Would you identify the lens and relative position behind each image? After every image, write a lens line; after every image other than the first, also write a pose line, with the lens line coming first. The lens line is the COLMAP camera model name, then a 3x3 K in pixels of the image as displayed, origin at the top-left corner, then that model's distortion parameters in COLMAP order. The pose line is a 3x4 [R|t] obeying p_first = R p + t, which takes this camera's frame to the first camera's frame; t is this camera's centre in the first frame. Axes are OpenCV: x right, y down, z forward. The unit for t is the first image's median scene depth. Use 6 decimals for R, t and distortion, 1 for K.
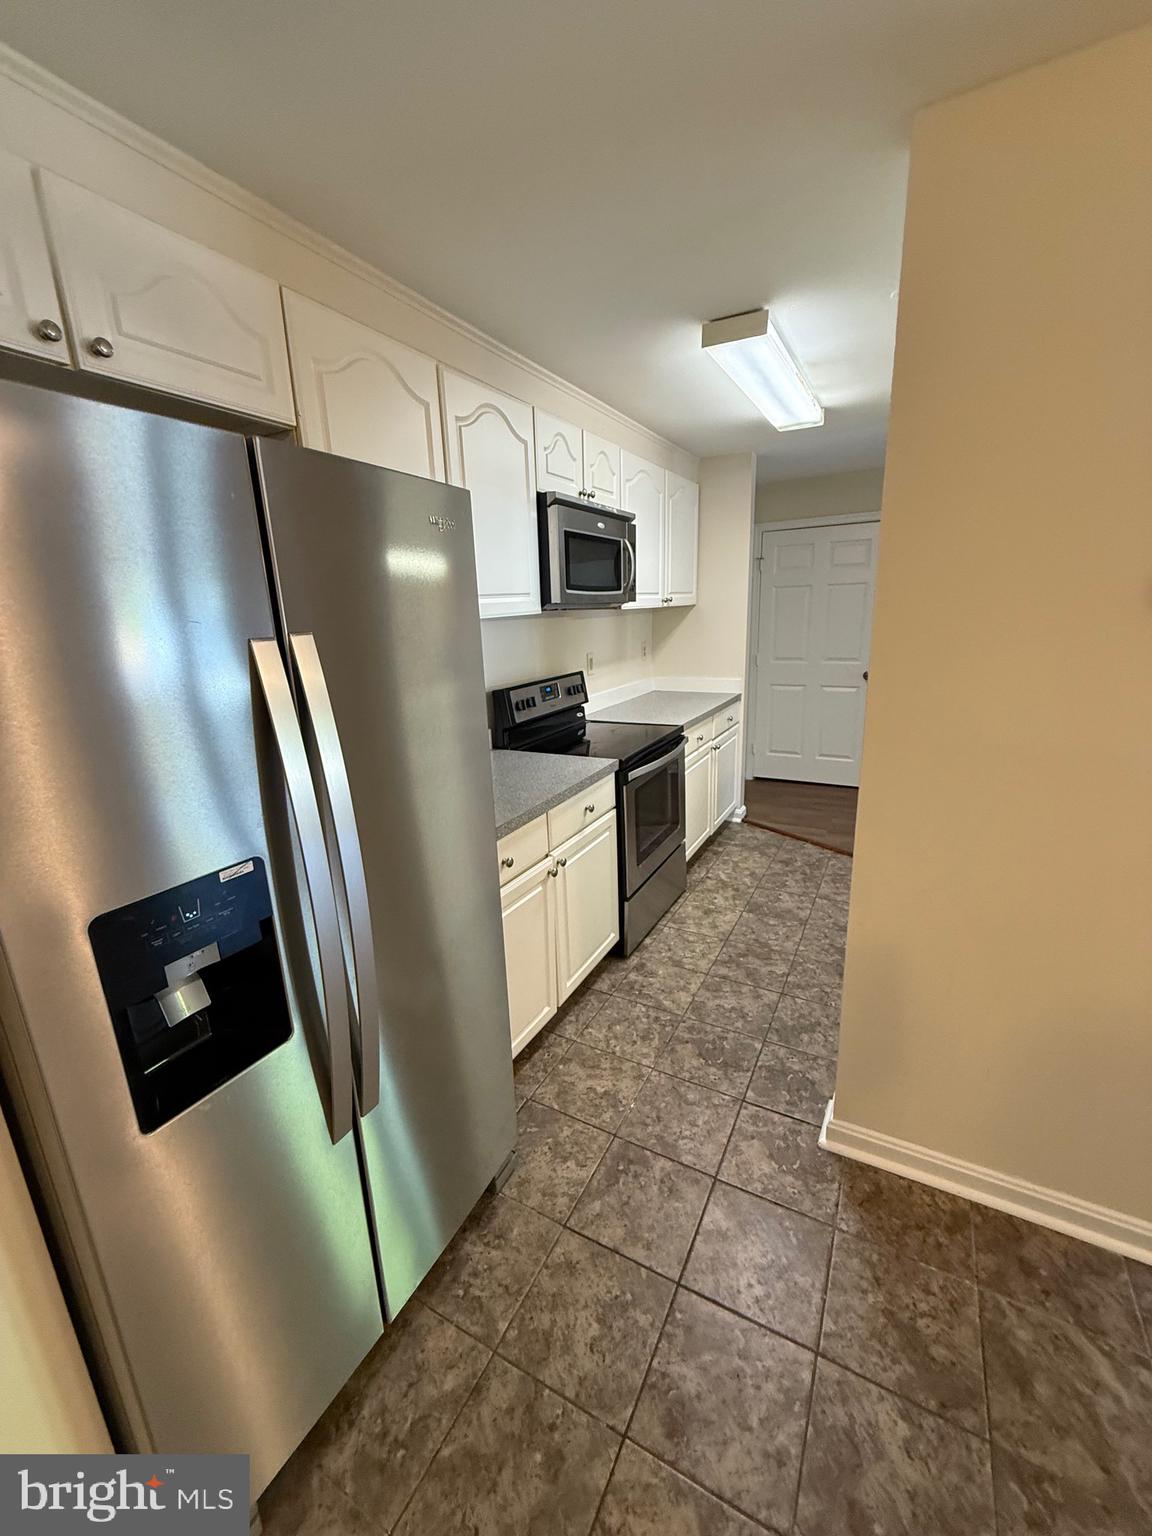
lens RADIAL K [[614.6, 0, 576.6], [0, 614.6, 768.5], [0, 0, 1]] dist [0.002642, -0.000815]
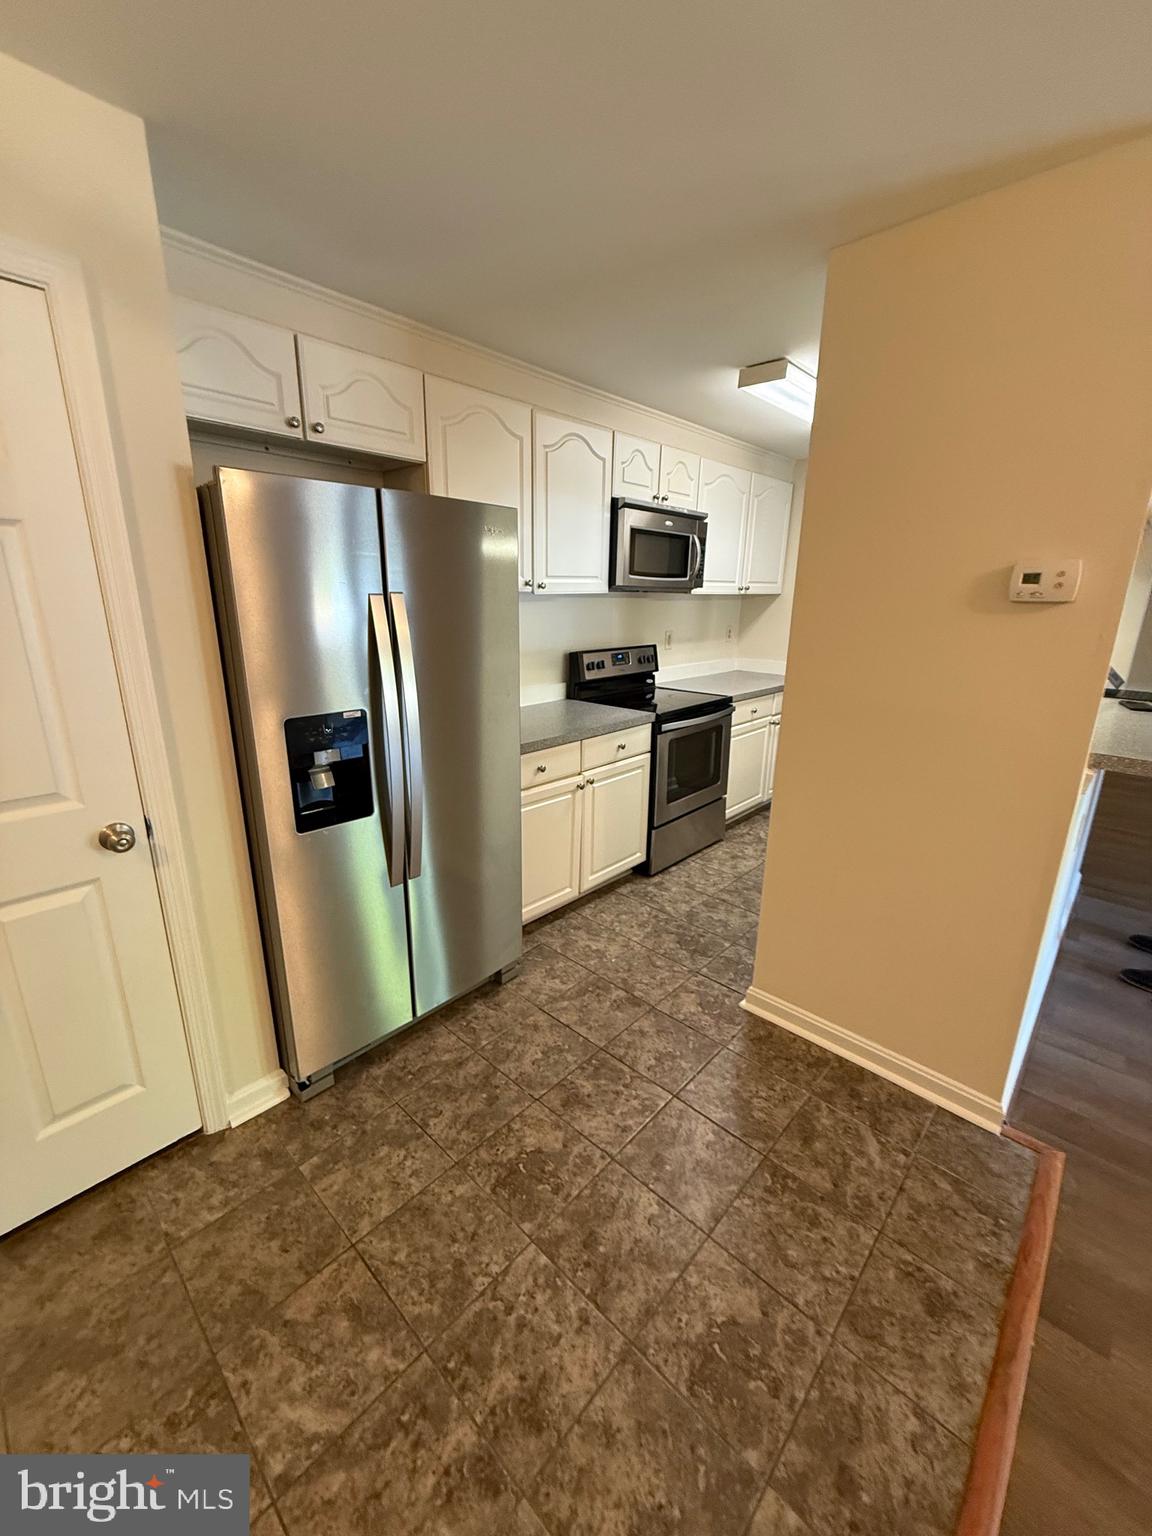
lens RADIAL K [[614.6, 0, 576.5], [0, 614.6, 766.3], [0, 0, 1]] dist [0.002642, -0.000815]
pose [[0.967262, 0.114493, -0.226485, 0.265757], [-0.109135, 0.993372, 0.036083, 0.082764], [0.229115, -0.010184, 0.973346, -0.326748]]
